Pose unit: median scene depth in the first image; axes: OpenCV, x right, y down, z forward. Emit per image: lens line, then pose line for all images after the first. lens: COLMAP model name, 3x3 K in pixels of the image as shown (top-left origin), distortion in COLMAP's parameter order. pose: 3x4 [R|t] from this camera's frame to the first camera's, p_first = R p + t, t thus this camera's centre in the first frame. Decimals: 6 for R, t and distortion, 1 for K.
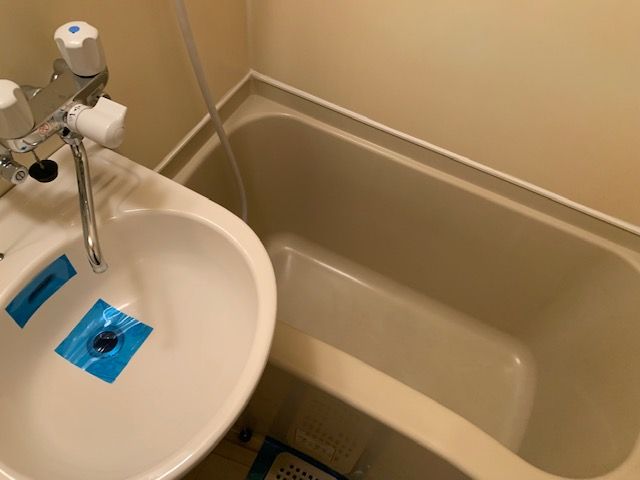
lens RADIAL K [[499.2, 0, 320.0], [0, 499.2, 240.0], [0, 0, 1]] dist [0.007769, 0.004195]
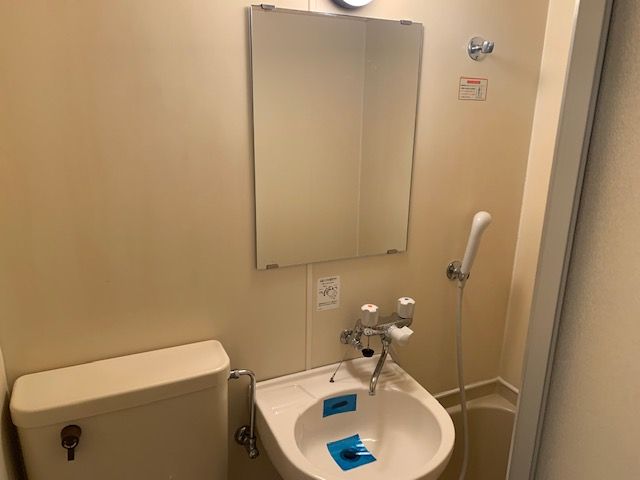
lens RADIAL K [[487.1, 0, 320.0], [0, 487.1, 240.0], [0, 0, 1]] dist [0.002012, -0.002811]
pose [[0.790135, 0.112475, -0.602525, 0.452057], [-0.488635, 0.709043, -0.508423, 0.622171], [0.370031, 0.696137, 0.615199, -0.643526]]
